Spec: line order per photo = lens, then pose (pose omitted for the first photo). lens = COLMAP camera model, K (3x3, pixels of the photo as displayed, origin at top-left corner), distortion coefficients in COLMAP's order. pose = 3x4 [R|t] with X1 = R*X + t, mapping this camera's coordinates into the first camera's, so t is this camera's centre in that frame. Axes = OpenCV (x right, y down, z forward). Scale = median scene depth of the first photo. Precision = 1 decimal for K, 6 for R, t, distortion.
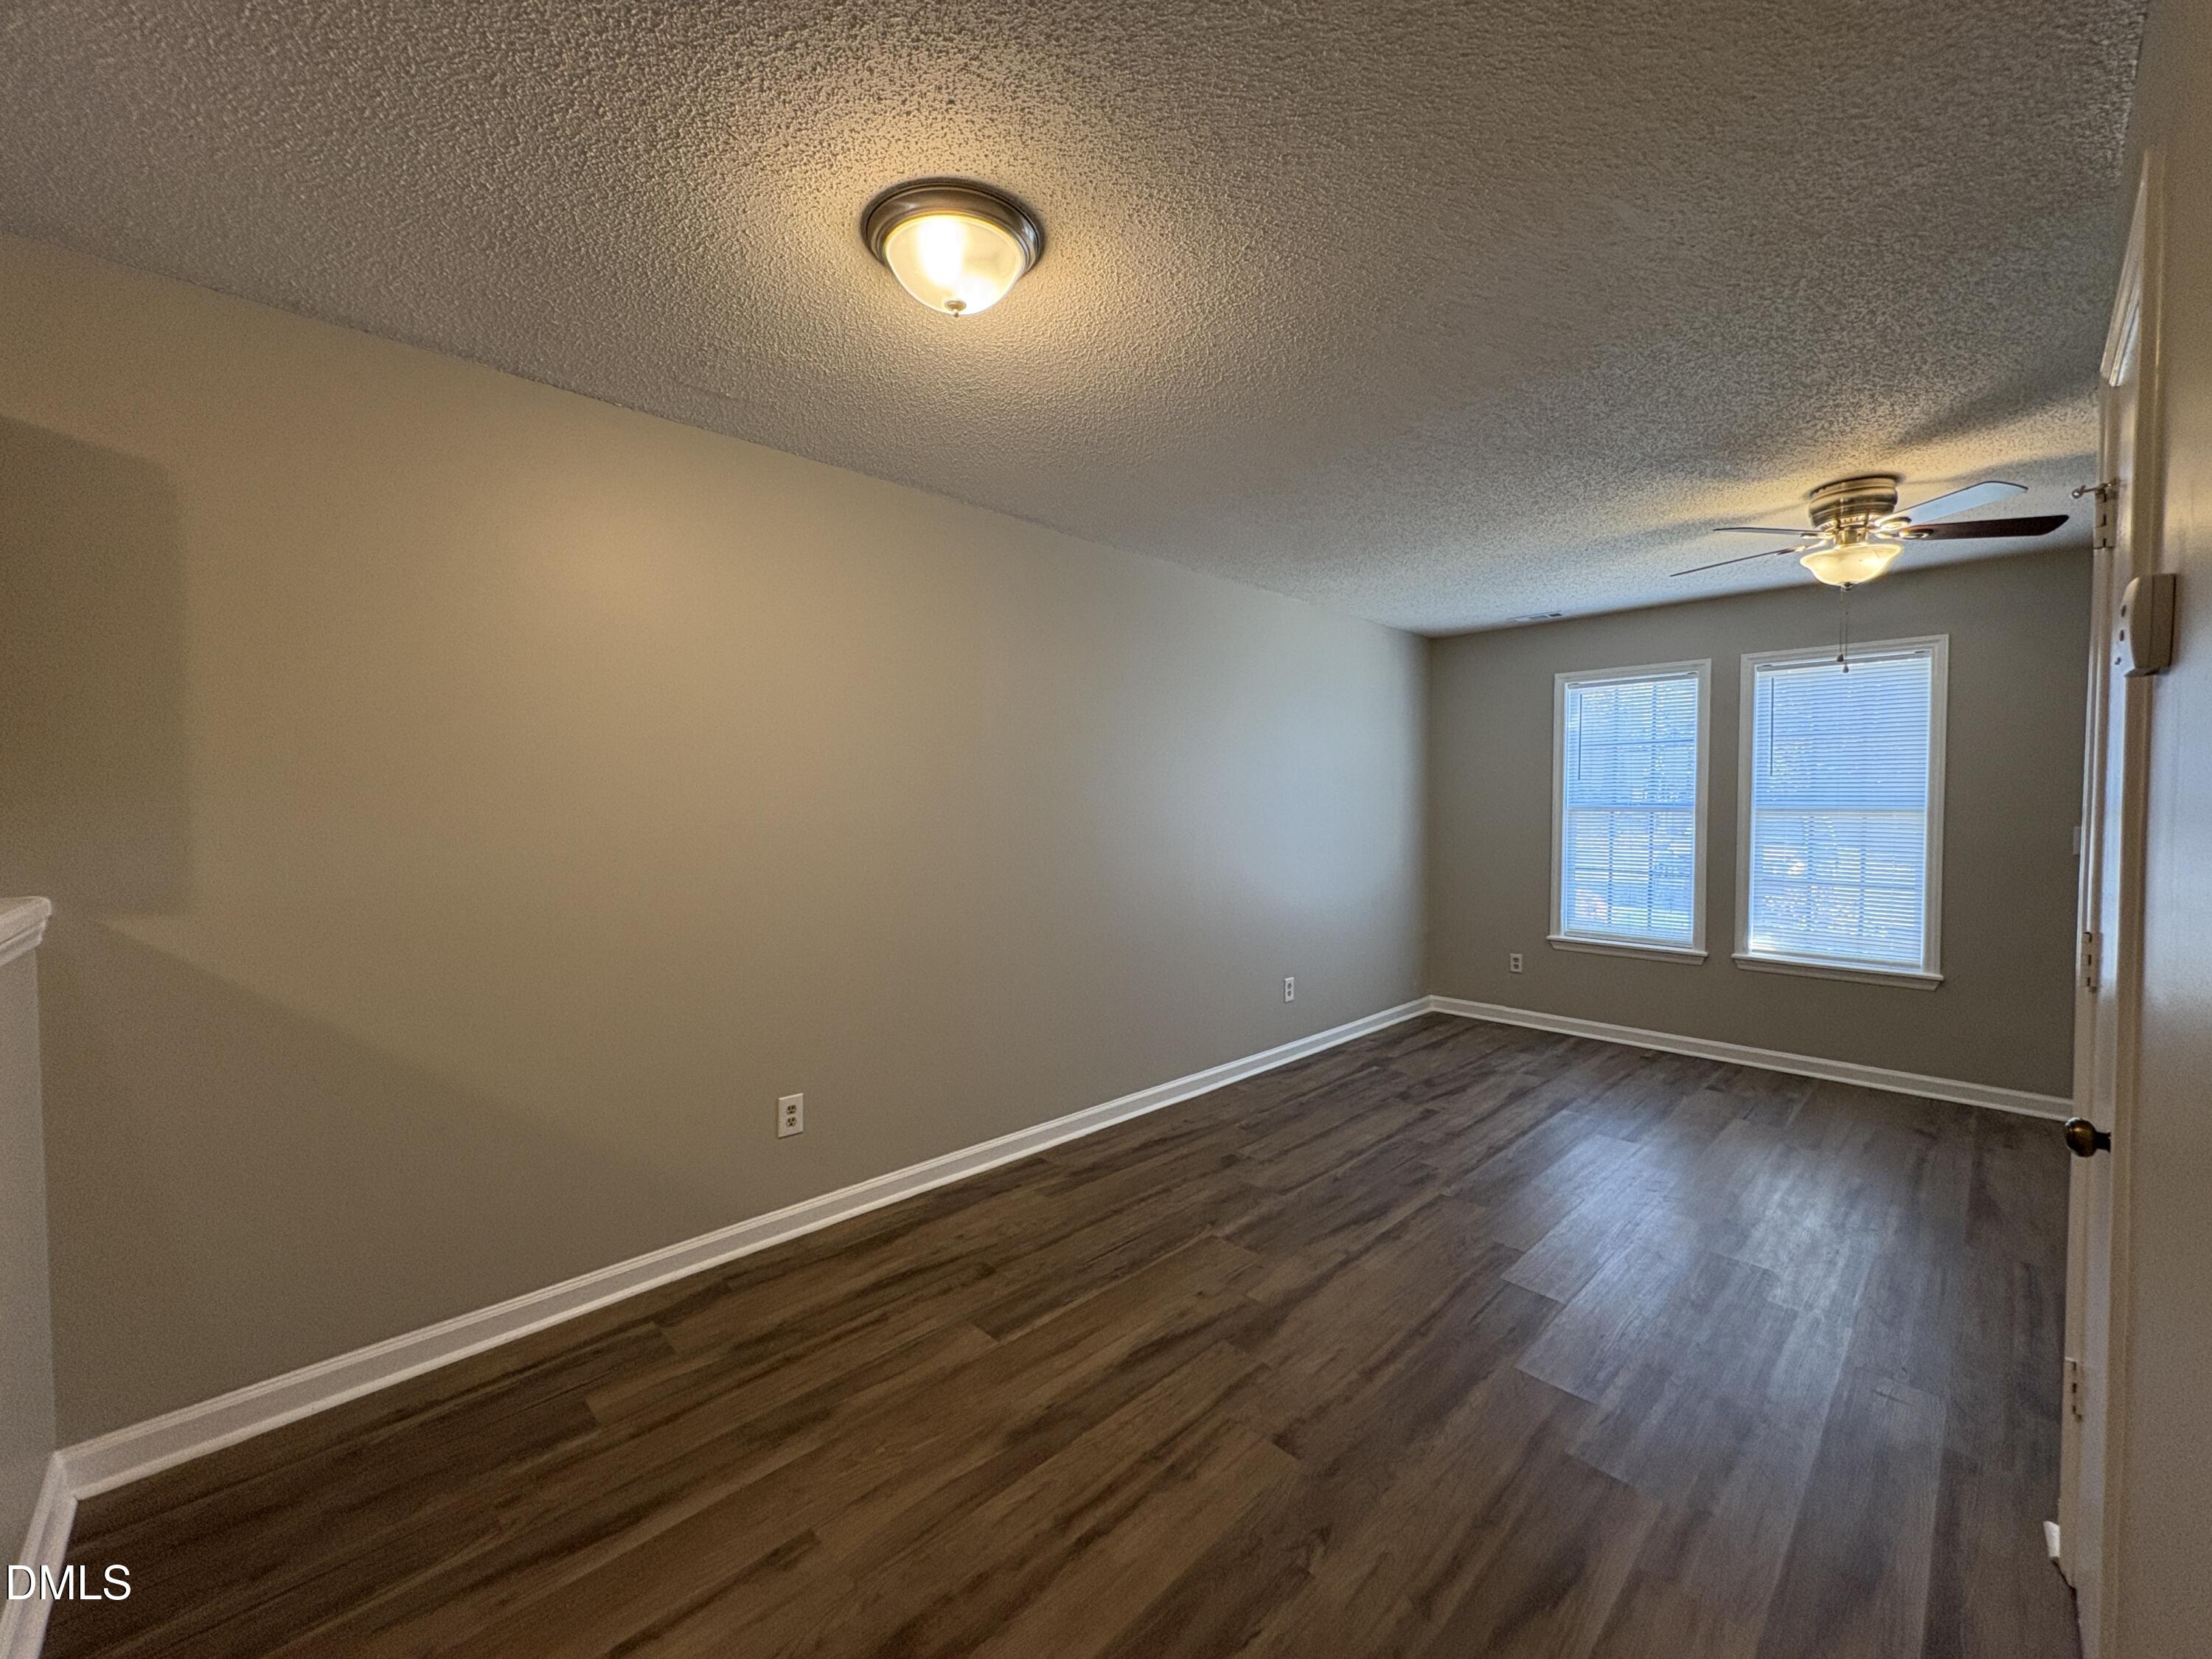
lens RADIAL K [[883.2, 0, 1106.0], [0, 883.2, 829.5], [0, 0, 1]] dist [0.002194, 0.000303]
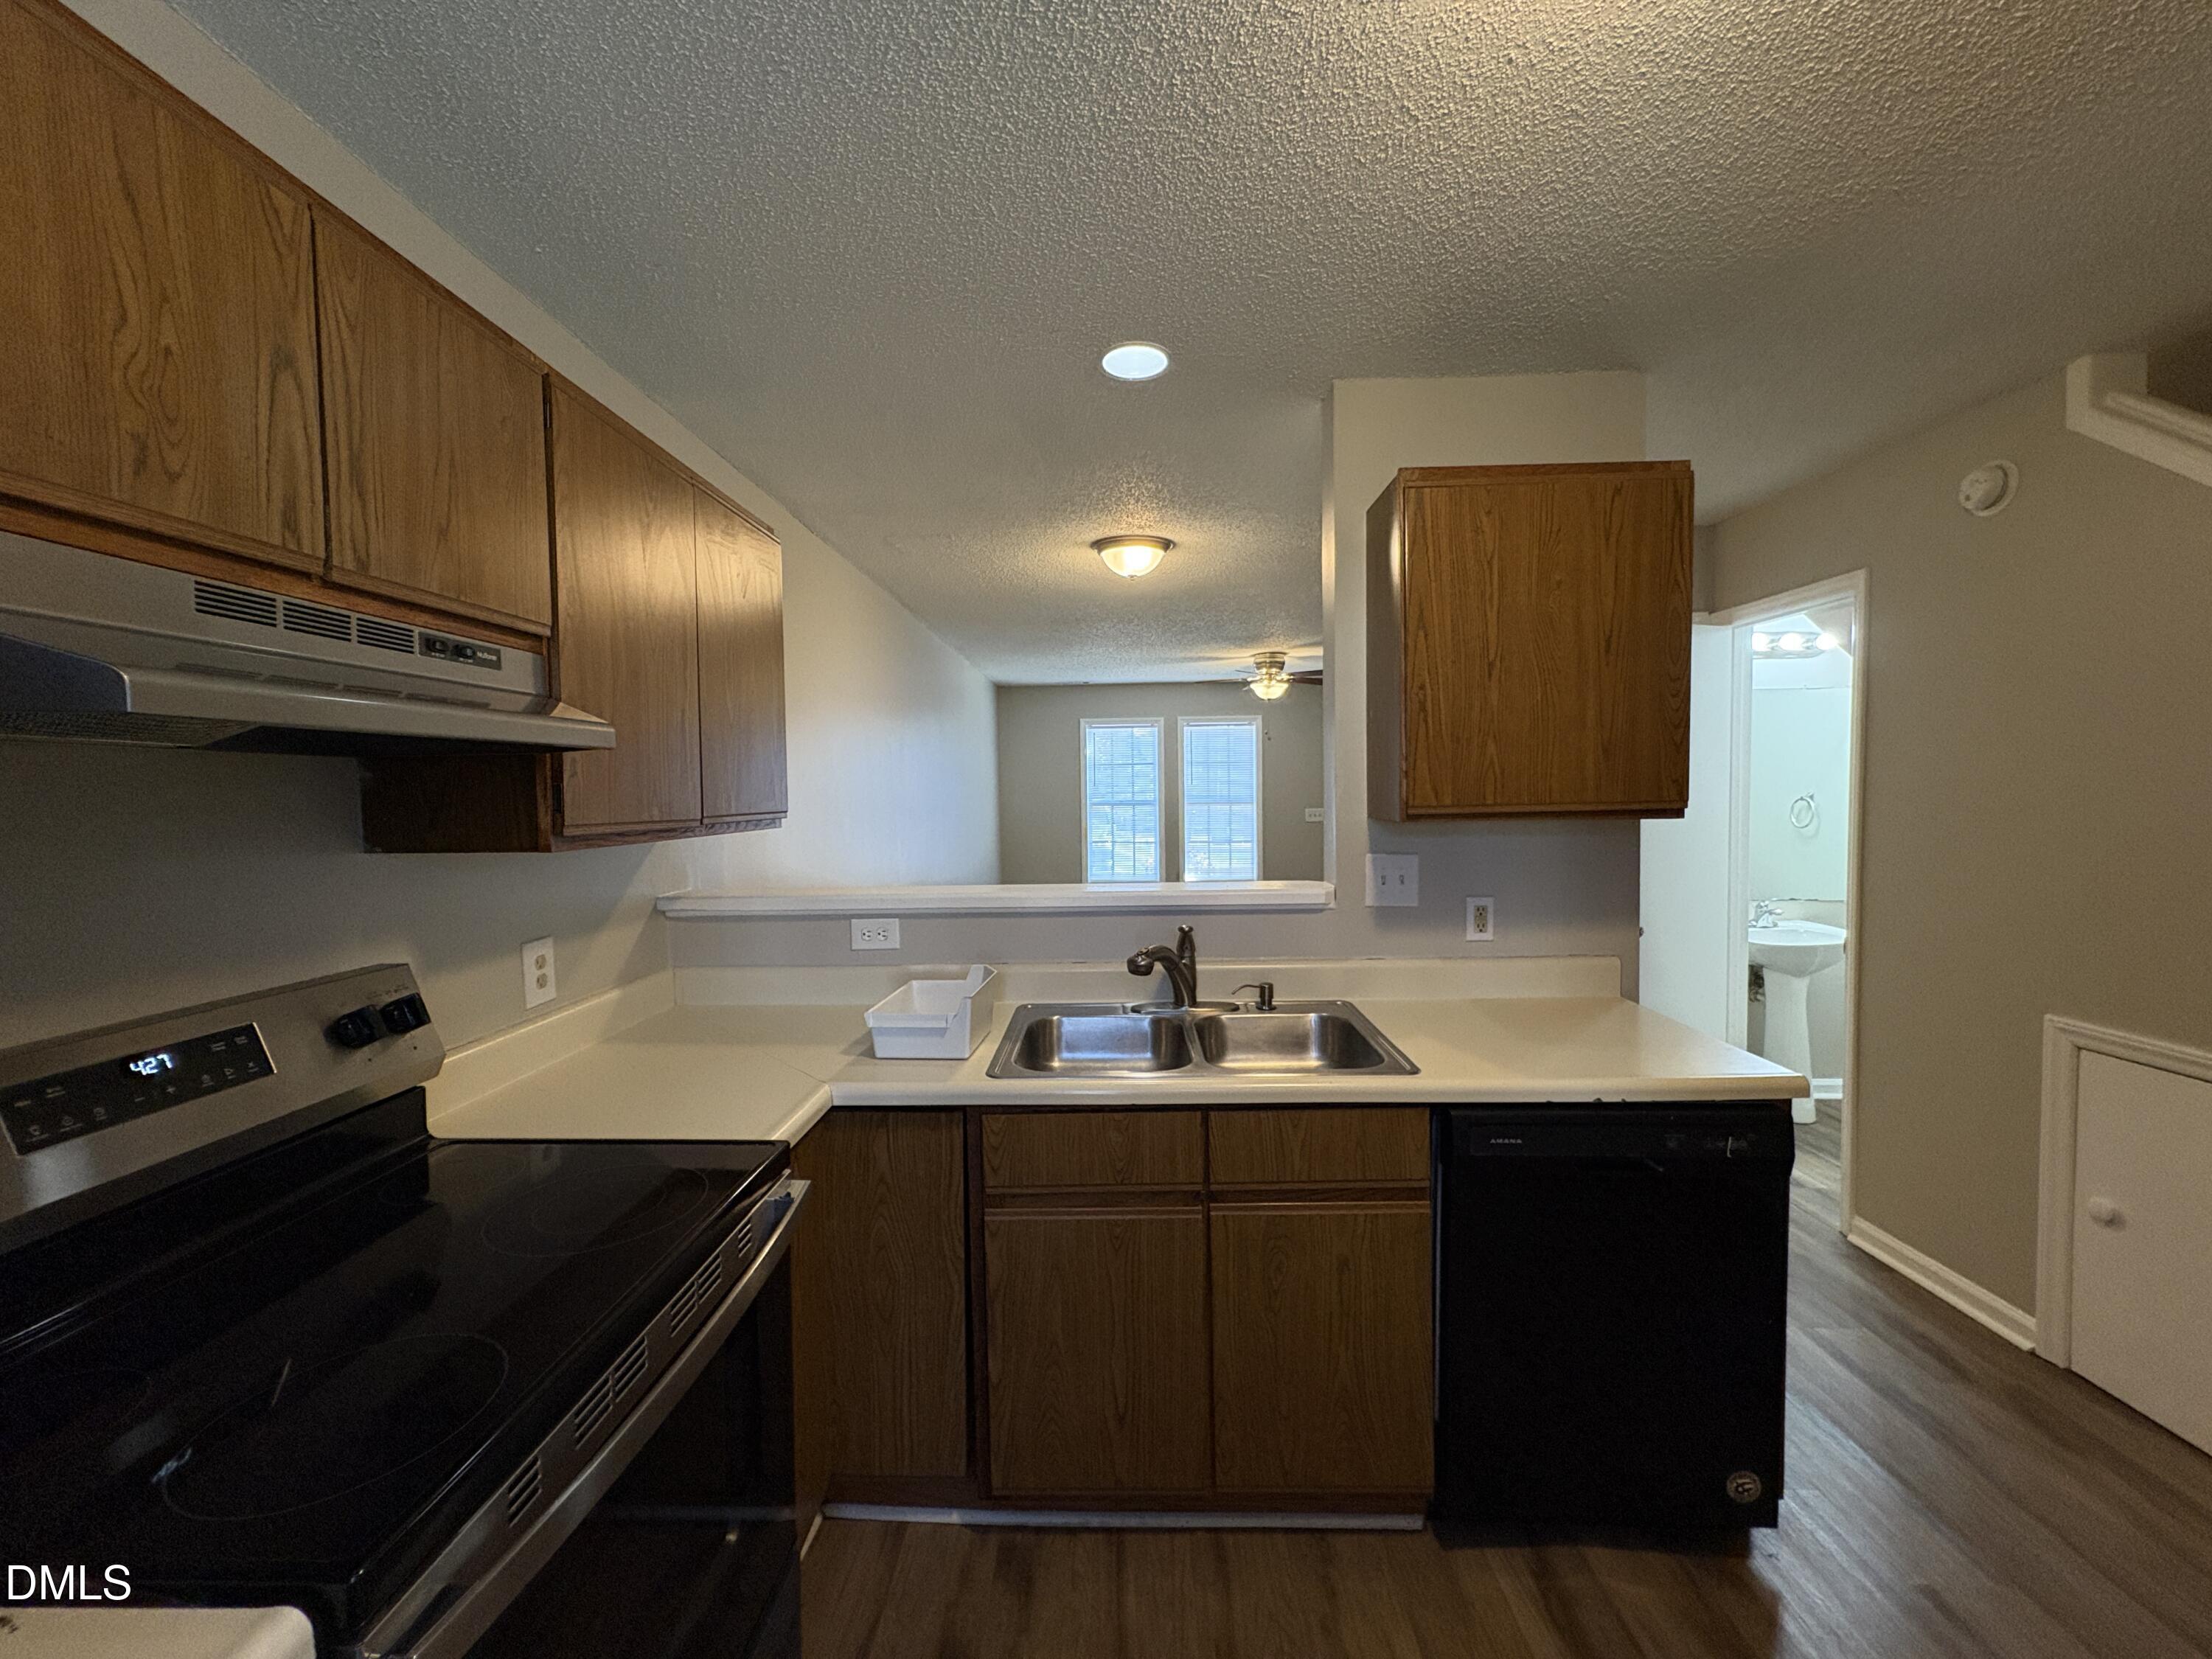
lens RADIAL K [[876.2, 0, 1106.0], [0, 876.2, 829.5], [0, 0, 1]] dist [0.001173, -0.000035]
pose [[0.716612, -0.038025, 0.696435, -0.714168], [0.034162, 0.999228, 0.019406, -0.011450], [-0.696635, 0.009885, 0.717358, -0.190763]]
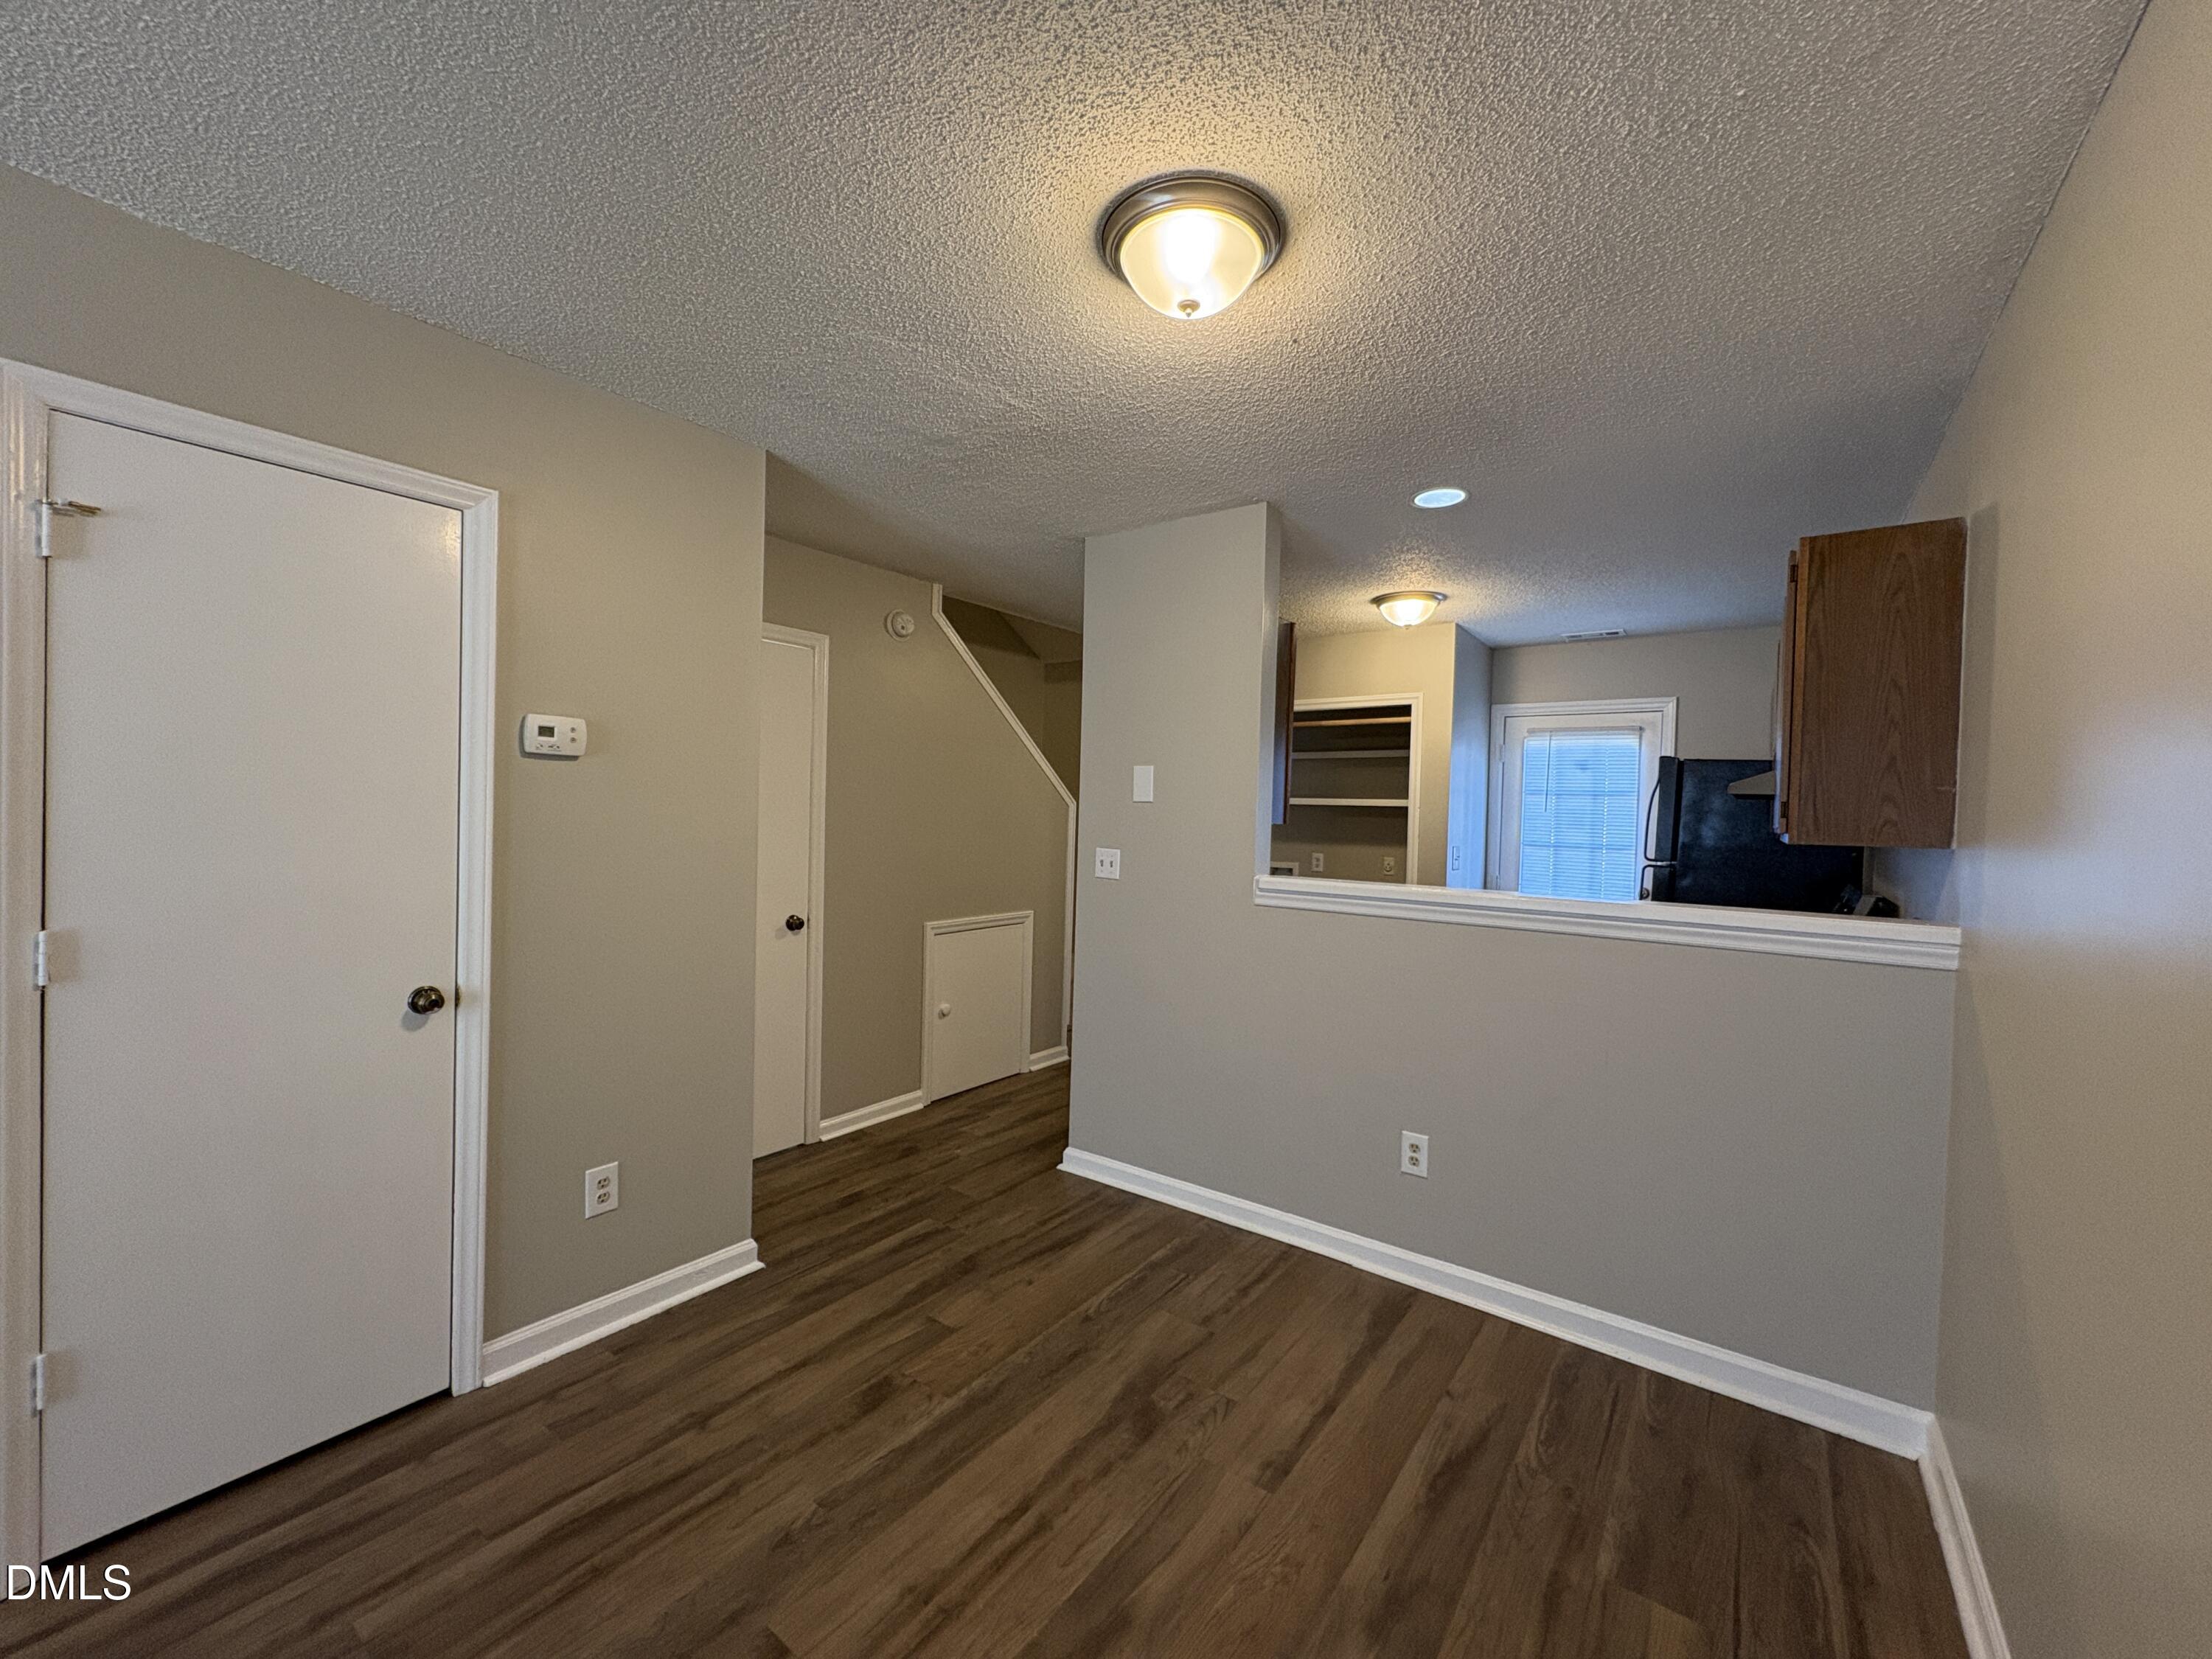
lens RADIAL K [[876.2, 0, 1106.0], [0, 876.2, 829.5], [0, 0, 1]] dist [0.001173, -0.000035]
pose [[-0.987589, -0.017267, -0.156110, 0.022120], [-0.025678, 0.998316, 0.052023, -0.033047], [0.154949, 0.055386, -0.986369, 0.813573]]
